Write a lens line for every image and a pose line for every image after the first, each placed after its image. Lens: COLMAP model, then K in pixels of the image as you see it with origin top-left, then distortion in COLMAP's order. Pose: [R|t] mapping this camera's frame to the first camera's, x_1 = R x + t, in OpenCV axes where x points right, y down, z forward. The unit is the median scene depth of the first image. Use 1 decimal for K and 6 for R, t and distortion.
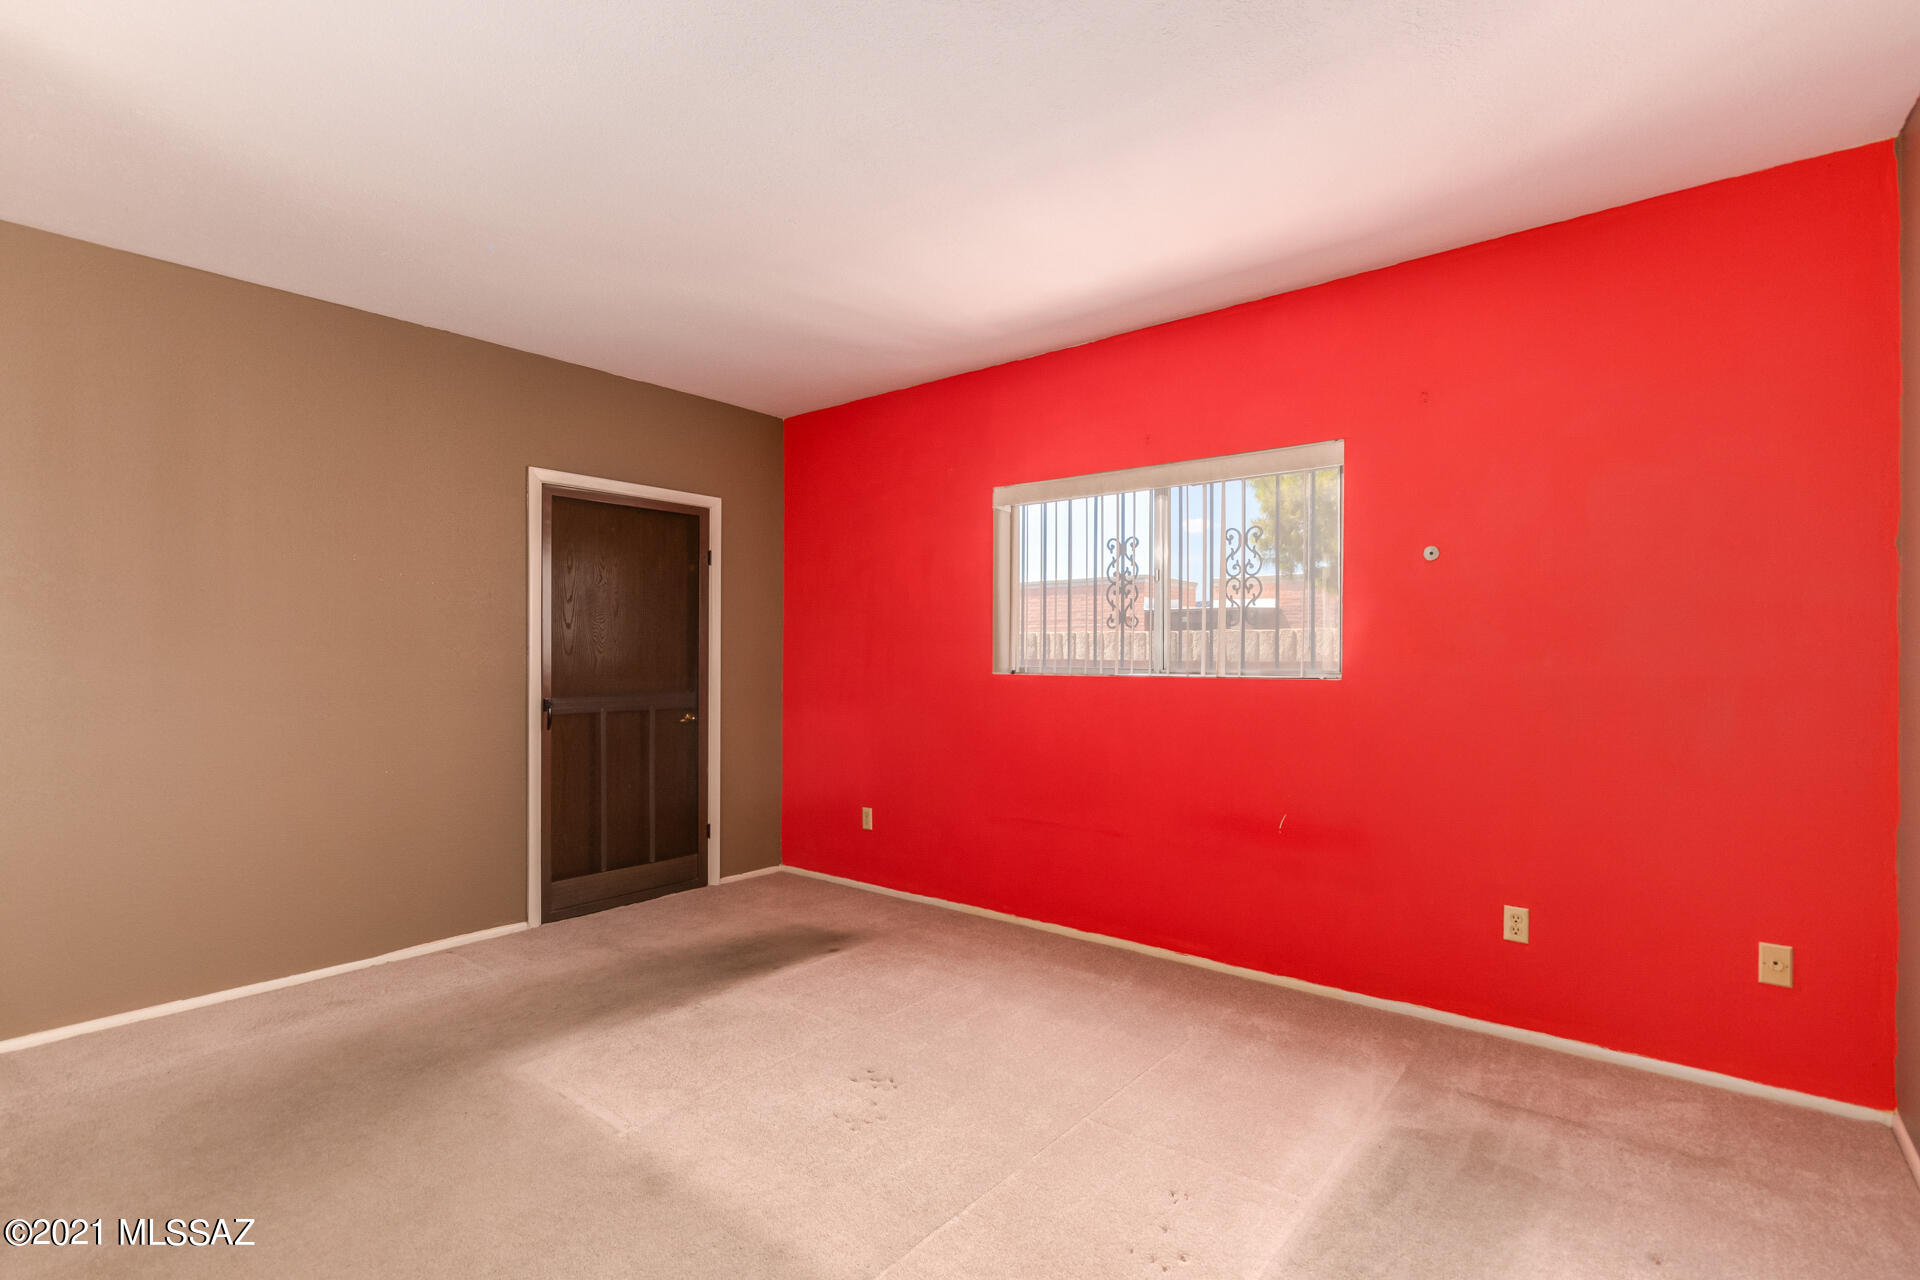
lens RADIAL K [[916.3, 0, 962.2], [0, 916.3, 659.3], [0, 0, 1]] dist [0.001595, 0.000129]
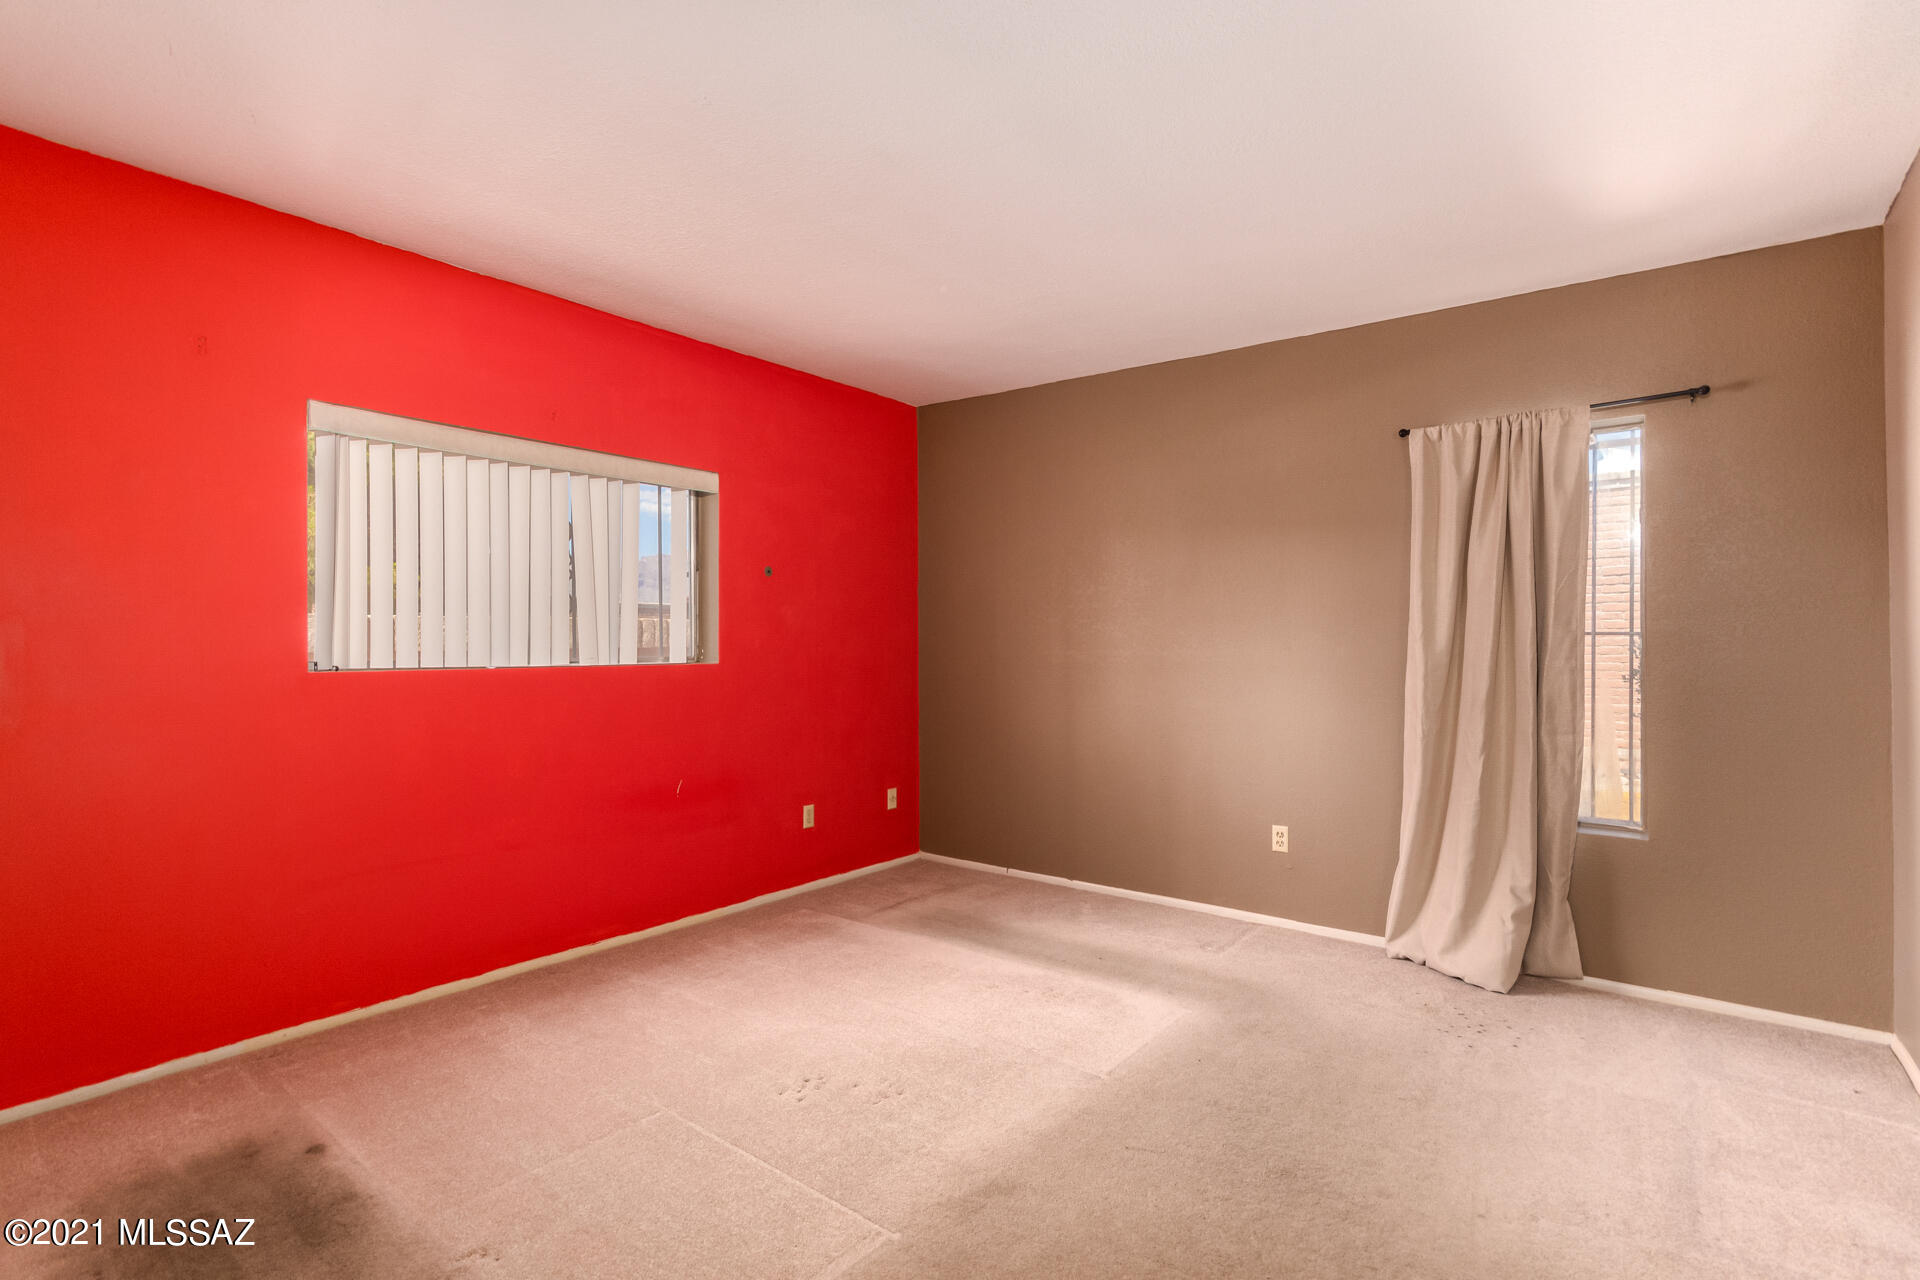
lens RADIAL K [[908.1, 0, 960.8], [0, 908.1, 632.3], [0, 0, 1]] dist [-0.000087, 0.000015]
pose [[-0.007345, 0.004902, 0.999961, -0.681832], [0.010748, 0.999931, -0.004823, -0.009120], [-0.999915, 0.010712, -0.007397, 0.540621]]
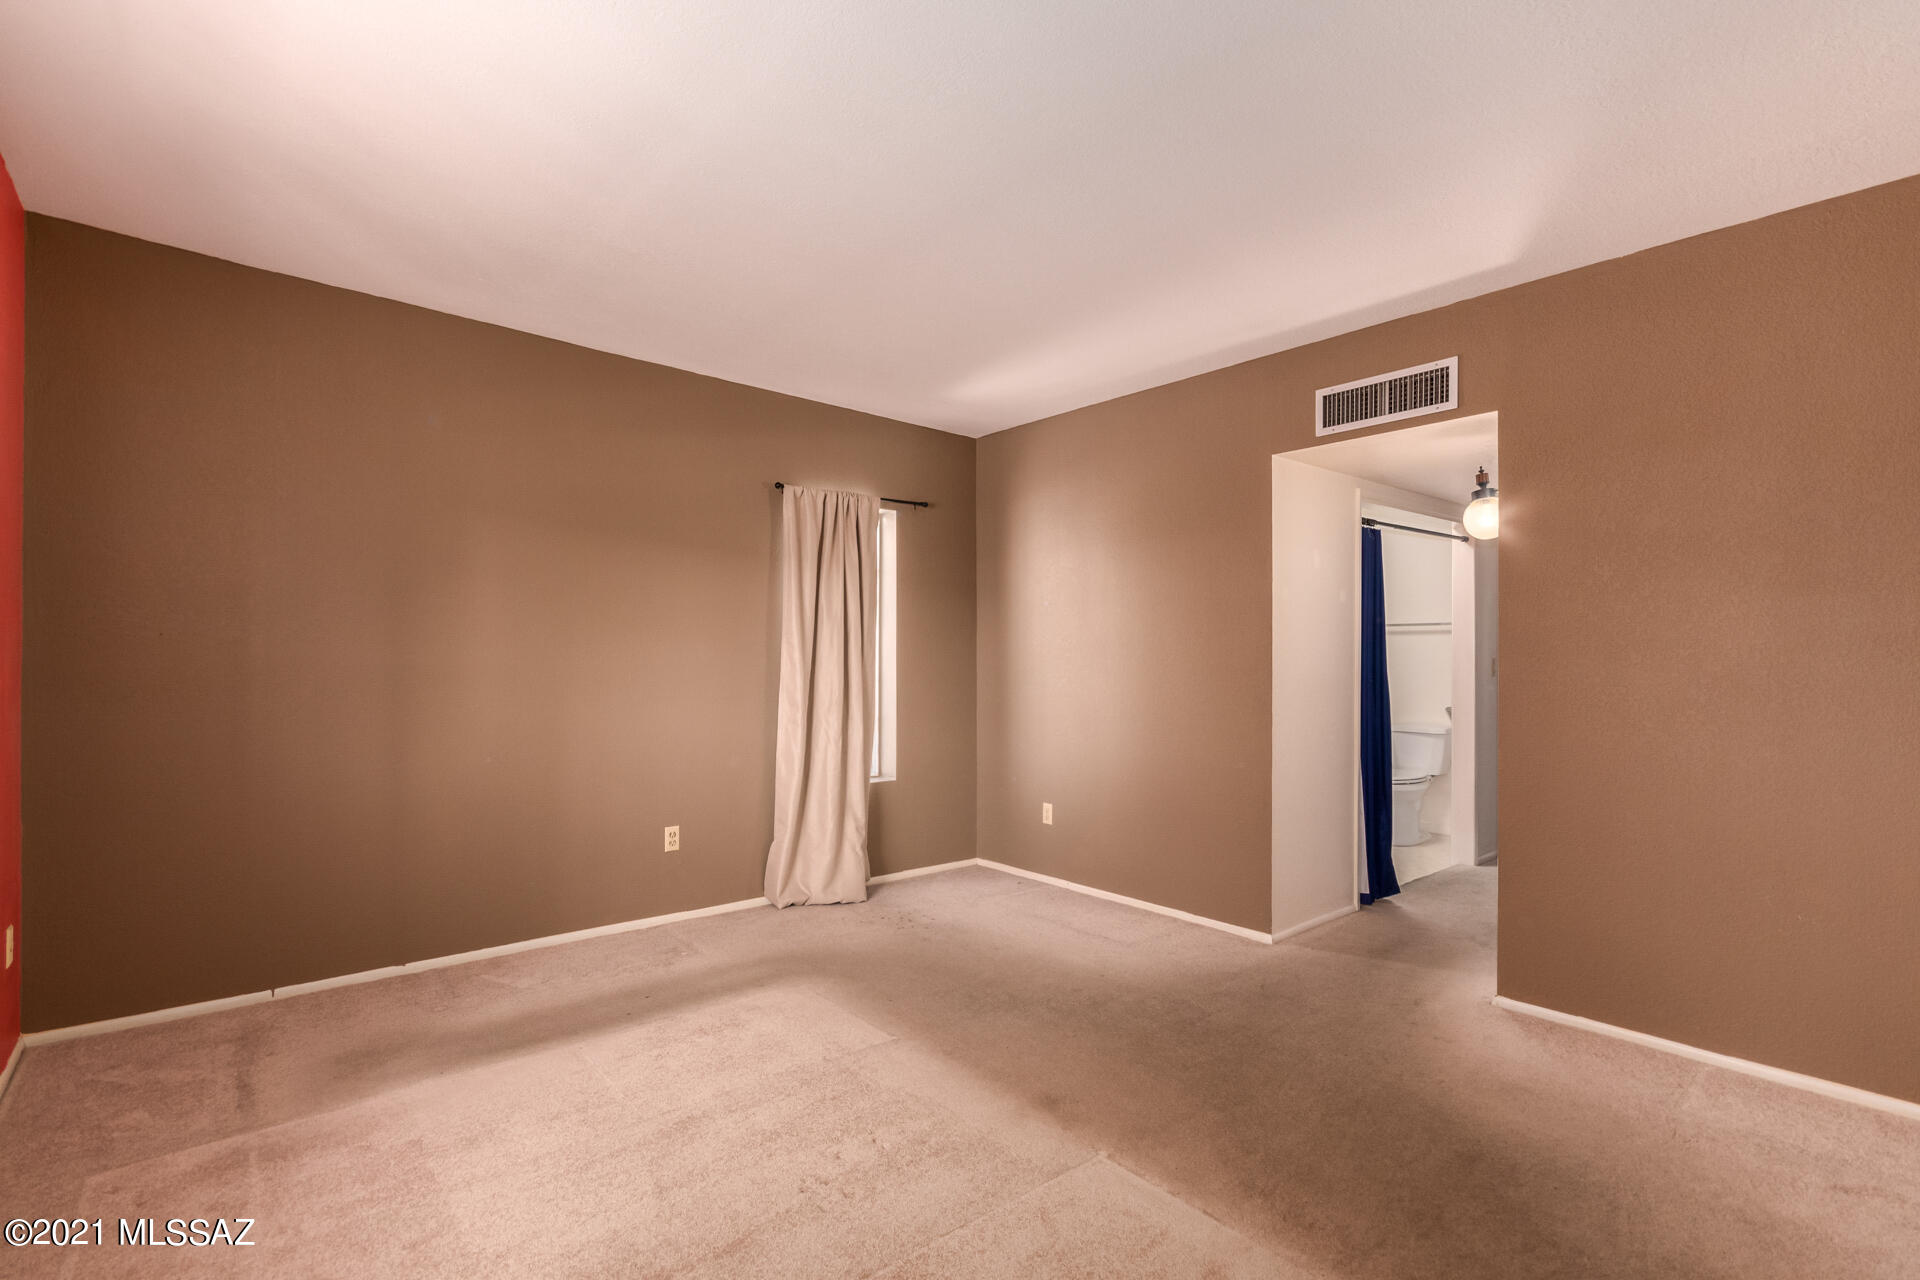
lens RADIAL K [[908.1, 0, 960.8], [0, 908.1, 632.3], [0, 0, 1]] dist [-0.000087, 0.000015]
pose [[-0.979043, 0.000931, 0.203650, -0.240969], [-0.002001, 0.999897, -0.014193, -0.008992], [-0.203642, -0.014303, -0.978941, 1.136869]]
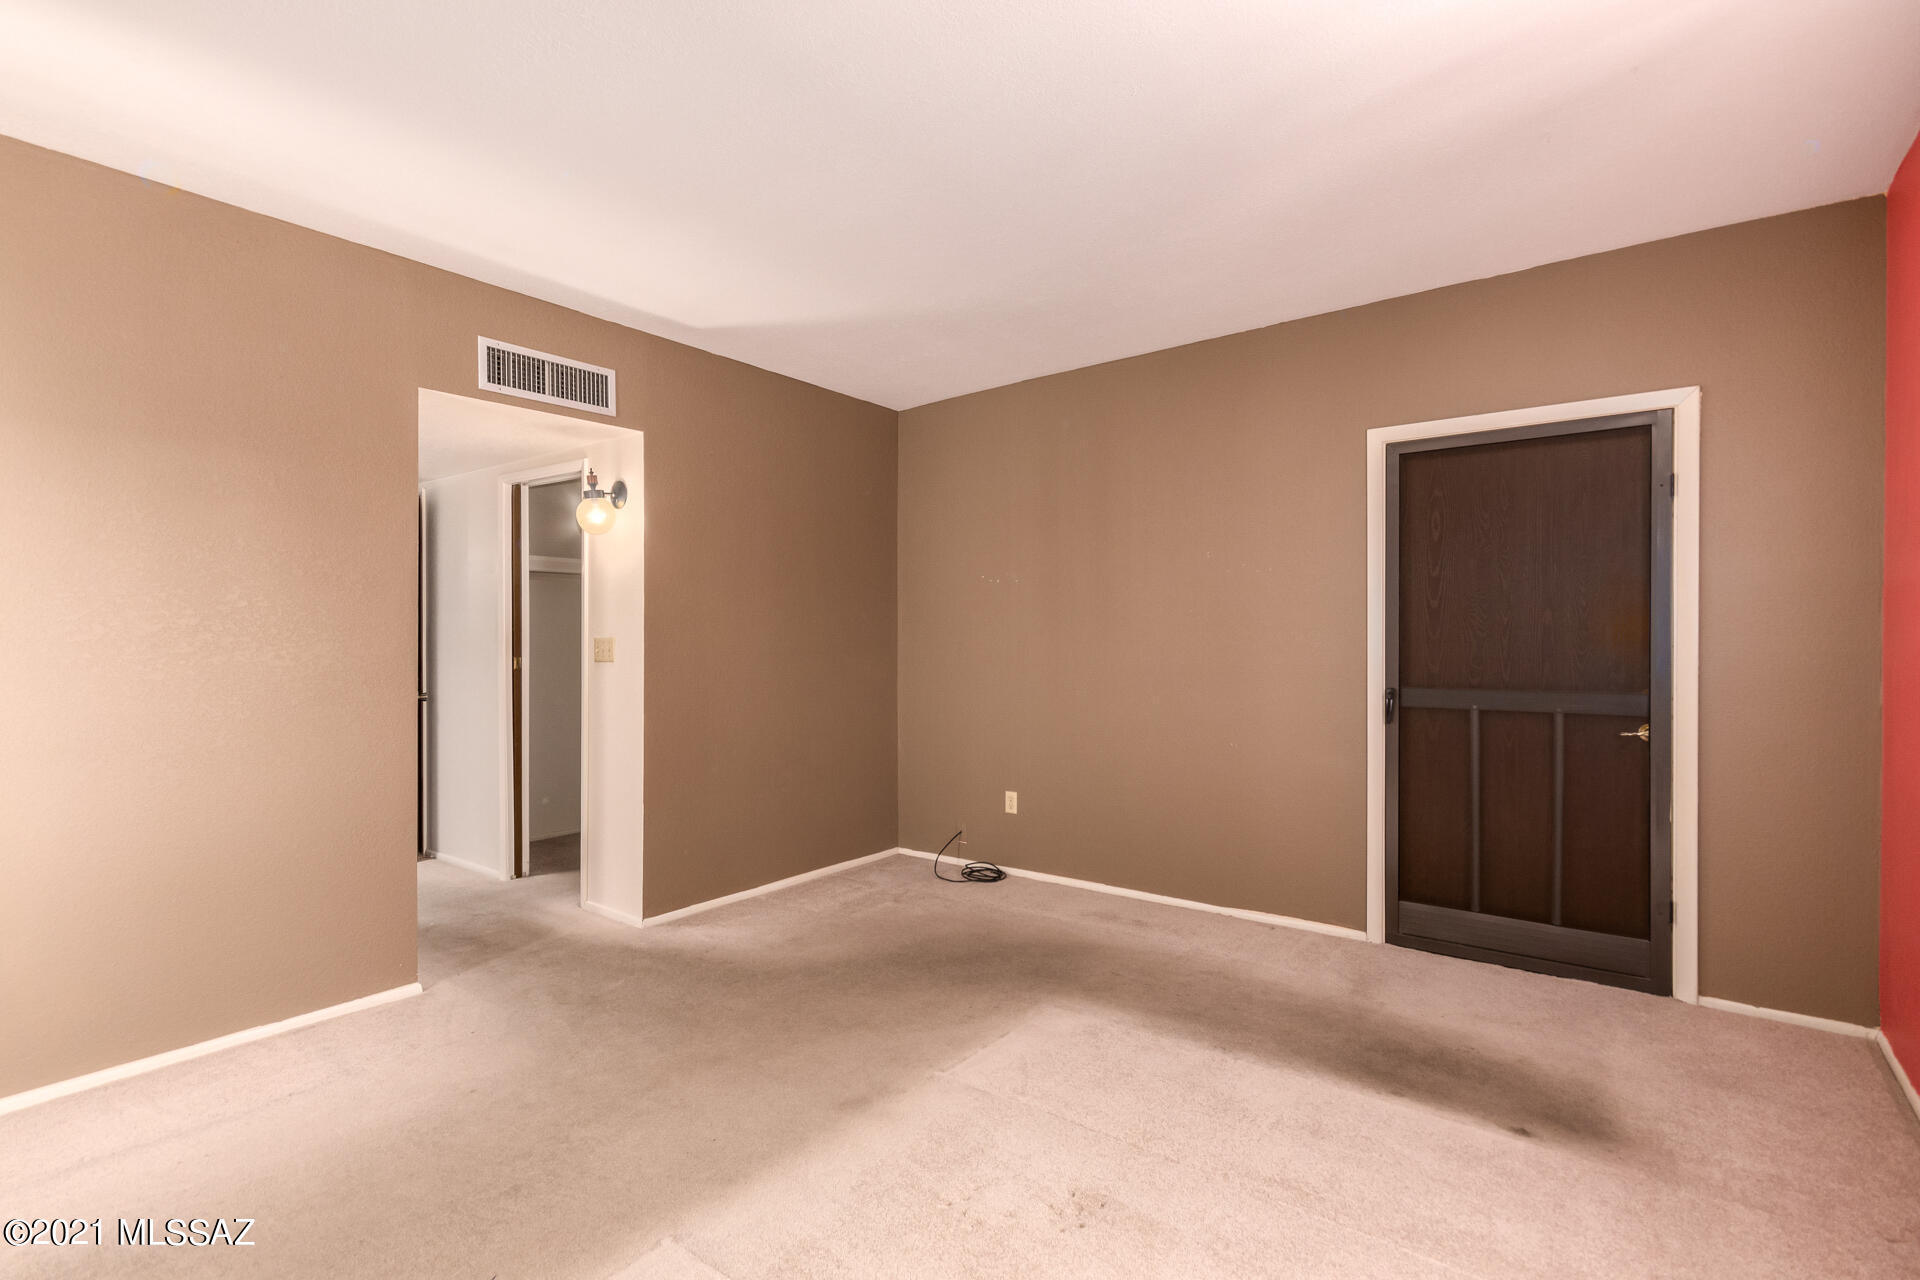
lens RADIAL K [[908.1, 0, 960.8], [0, 908.1, 632.3], [0, 0, 1]] dist [-0.000087, 0.000015]
pose [[0.017822, -0.012357, -0.999765, 0.414002], [-0.006960, 0.999898, -0.012483, 0.003953], [0.999817, 0.007181, 0.017734, 0.579774]]
